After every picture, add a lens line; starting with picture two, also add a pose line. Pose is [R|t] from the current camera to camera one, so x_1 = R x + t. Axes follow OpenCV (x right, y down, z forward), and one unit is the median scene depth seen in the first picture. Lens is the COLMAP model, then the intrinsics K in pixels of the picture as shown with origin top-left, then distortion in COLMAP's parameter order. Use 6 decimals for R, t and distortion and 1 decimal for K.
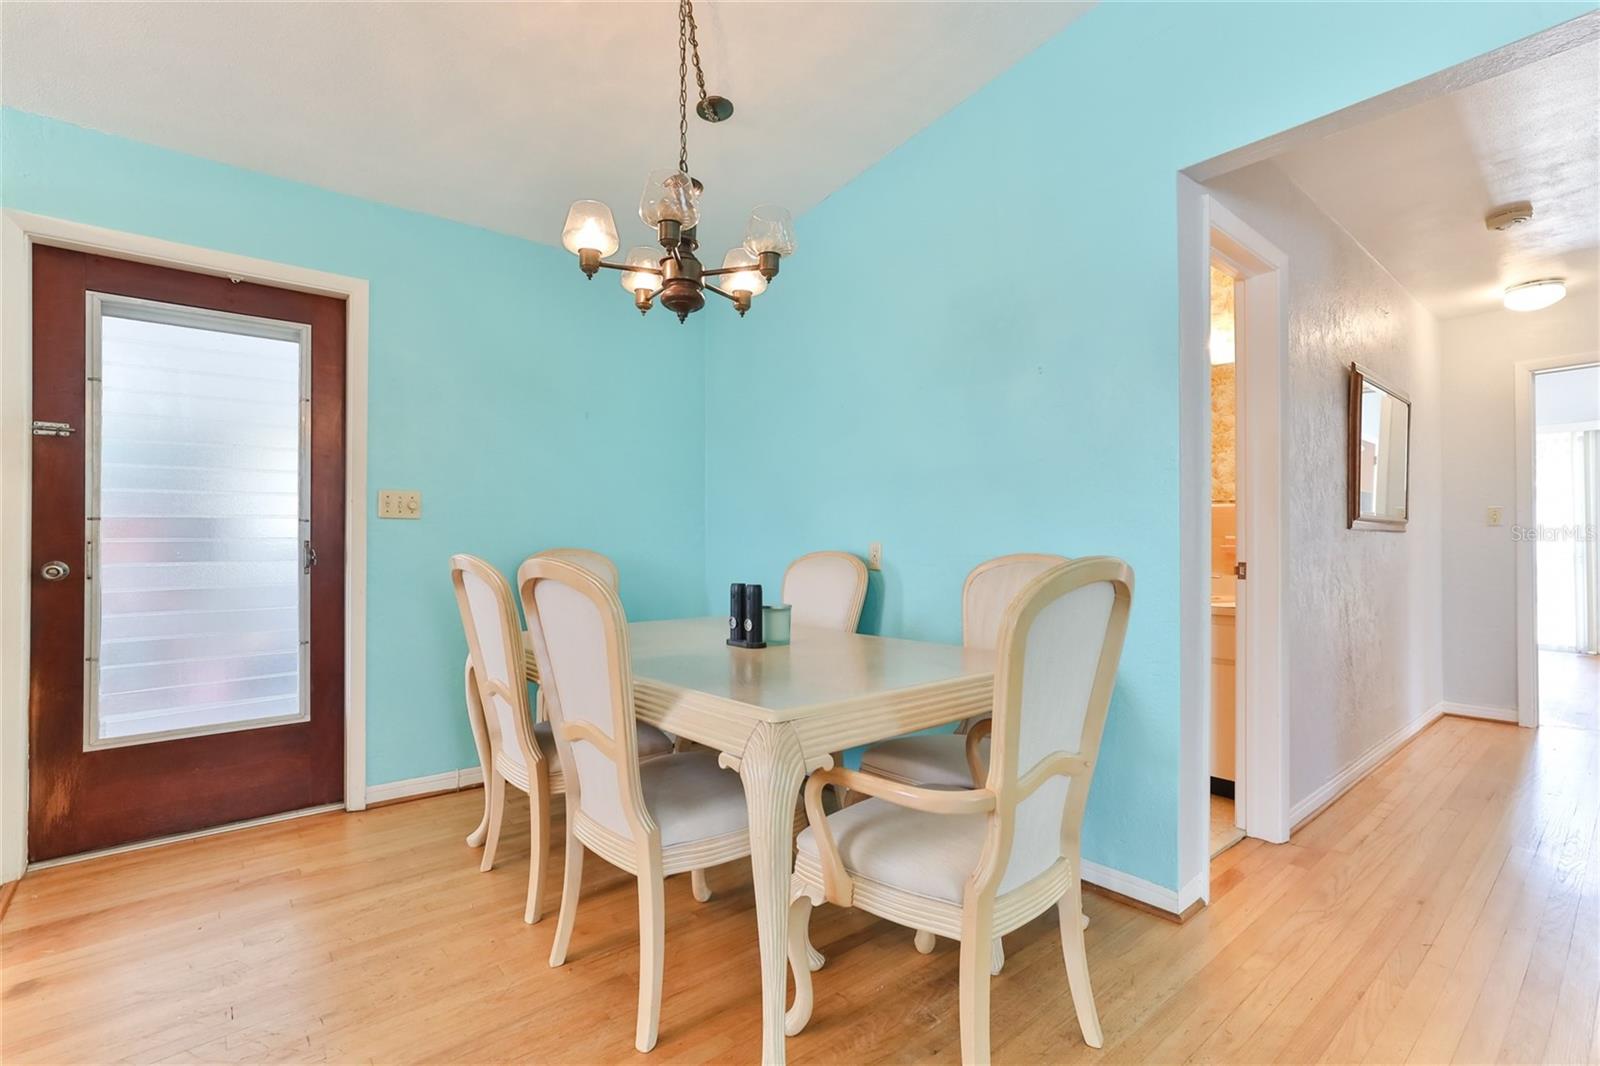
lens RADIAL K [[727.6, 0, 809.1], [0, 727.6, 533.5], [0, 0, 1]] dist [-0.021757, 0.011287]
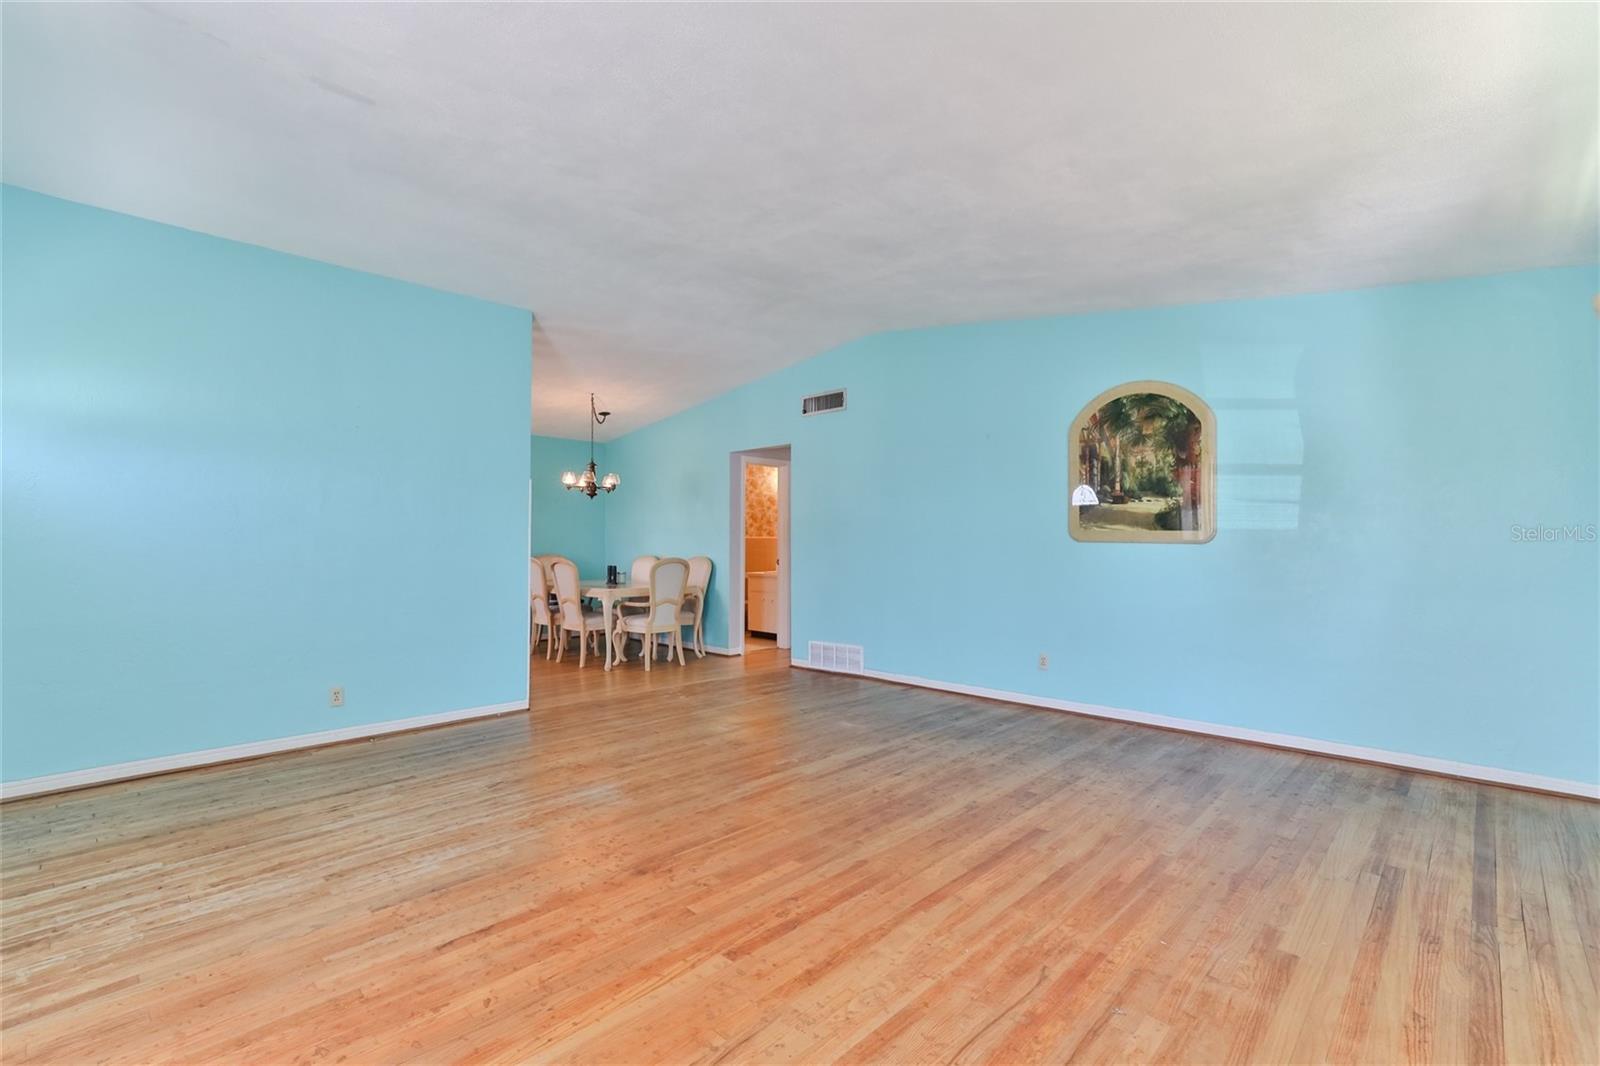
lens RADIAL K [[727.6, 0, 798.3], [0, 727.6, 532.4], [0, 0, 1]] dist [-0.021757, 0.011287]
pose [[0.996589, 0.004287, 0.082414, 0.412147], [-0.003928, 0.999982, -0.004506, -0.060774], [-0.082432, 0.004167, 0.996588, -2.011107]]
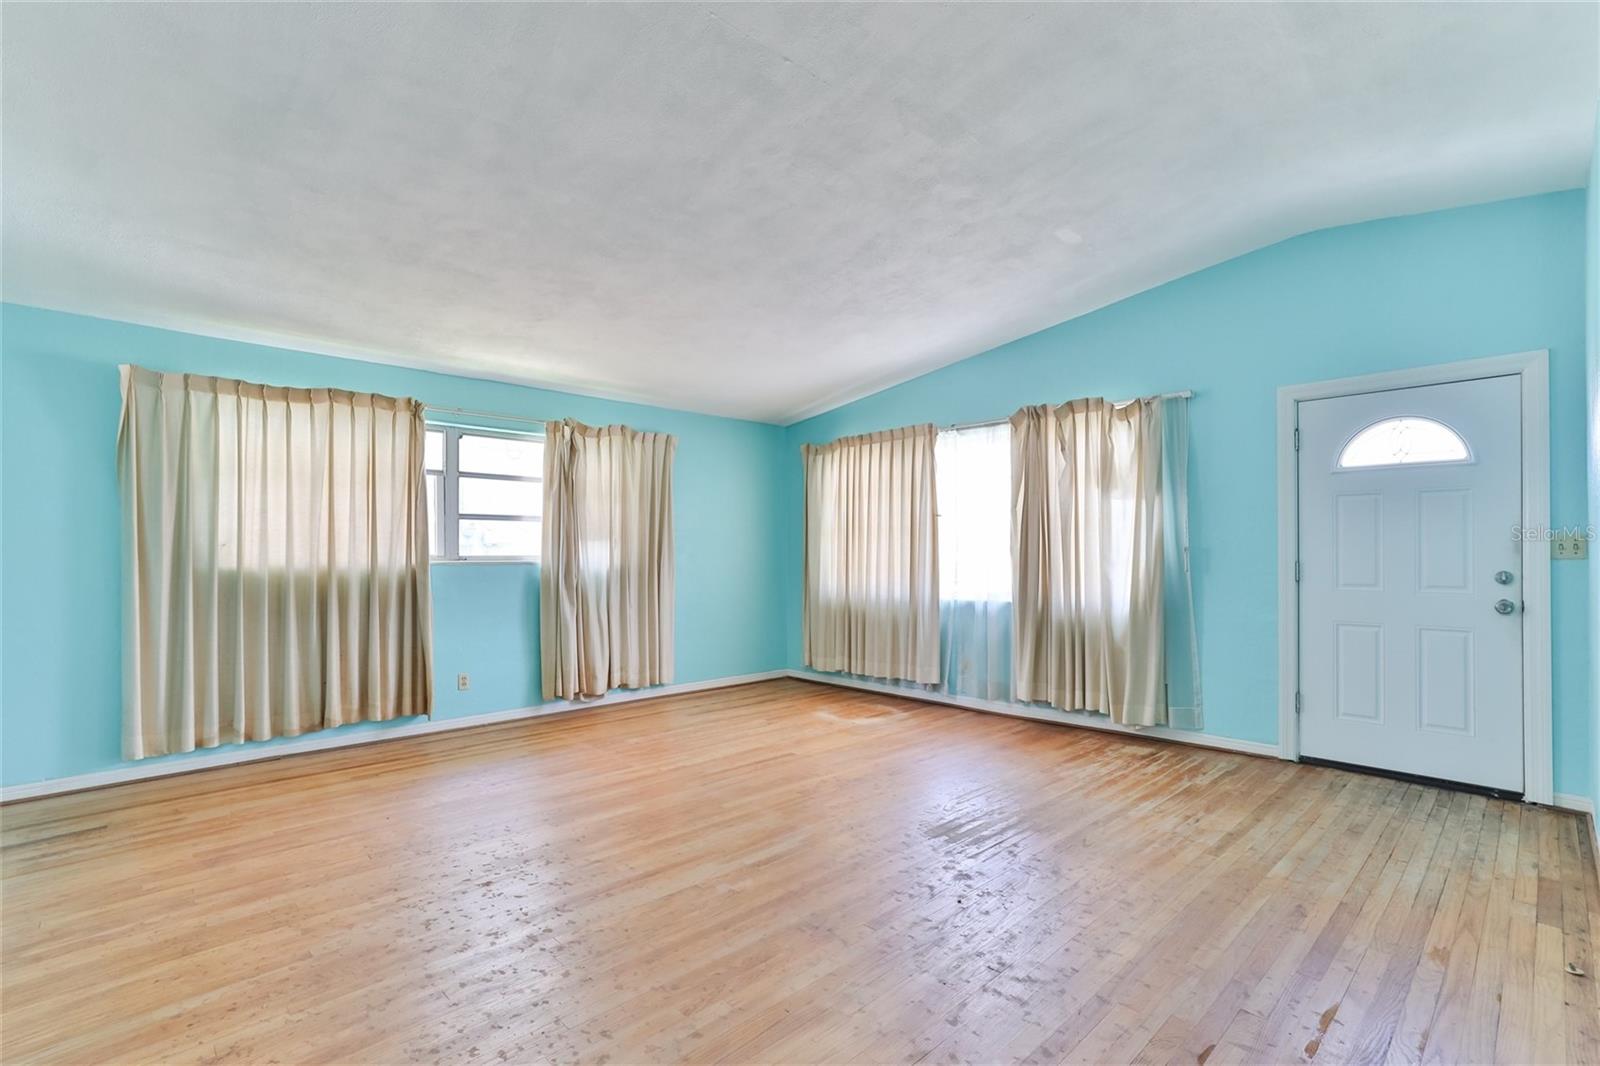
lens RADIAL K [[727.6, 0, 803.0], [0, 727.6, 562.9], [0, 0, 1]] dist [-0.021757, 0.011287]
pose [[-0.998610, 0.007622, -0.052151, 0.464445], [0.007417, 0.999964, 0.004109, -0.048040], [0.052180, 0.003717, -0.998631, 0.378836]]
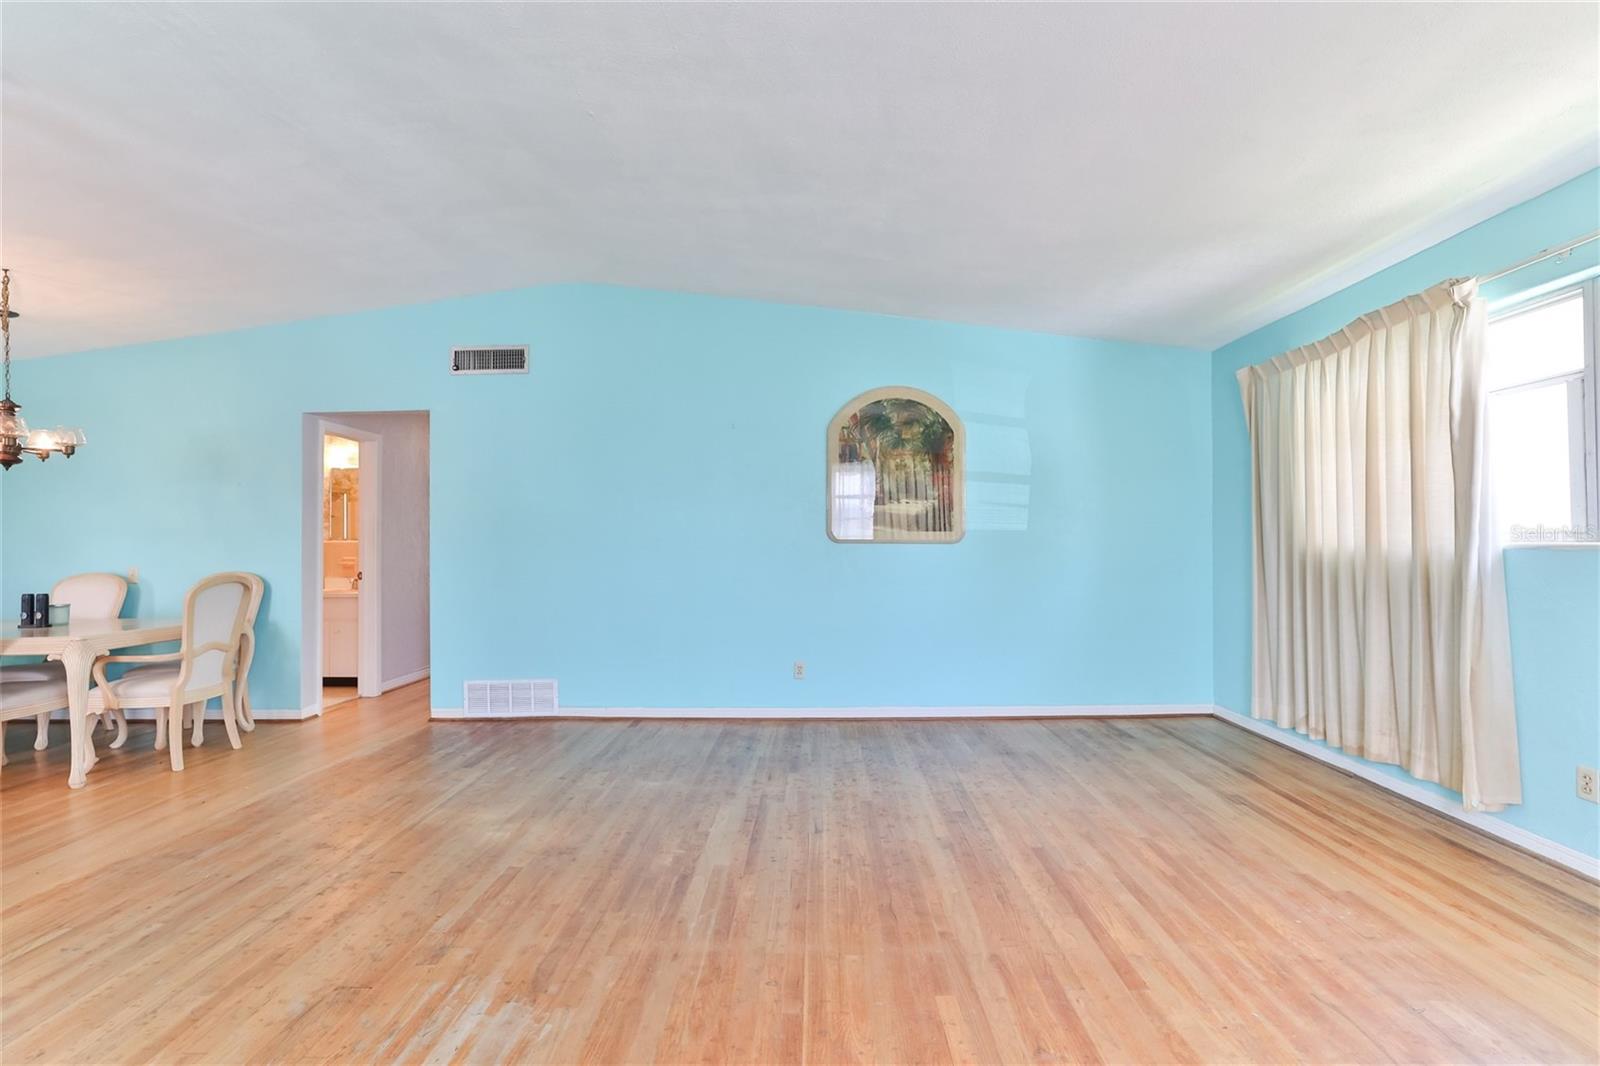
lens RADIAL K [[727.6, 0, 806.6], [0, 727.6, 534.8], [0, 0, 1]] dist [-0.021757, 0.011287]
pose [[0.669398, 0.004743, 0.742889, -0.113683], [0.000620, 0.999976, -0.006944, -0.054833], [-0.742904, 0.005109, 0.669379, -1.394265]]
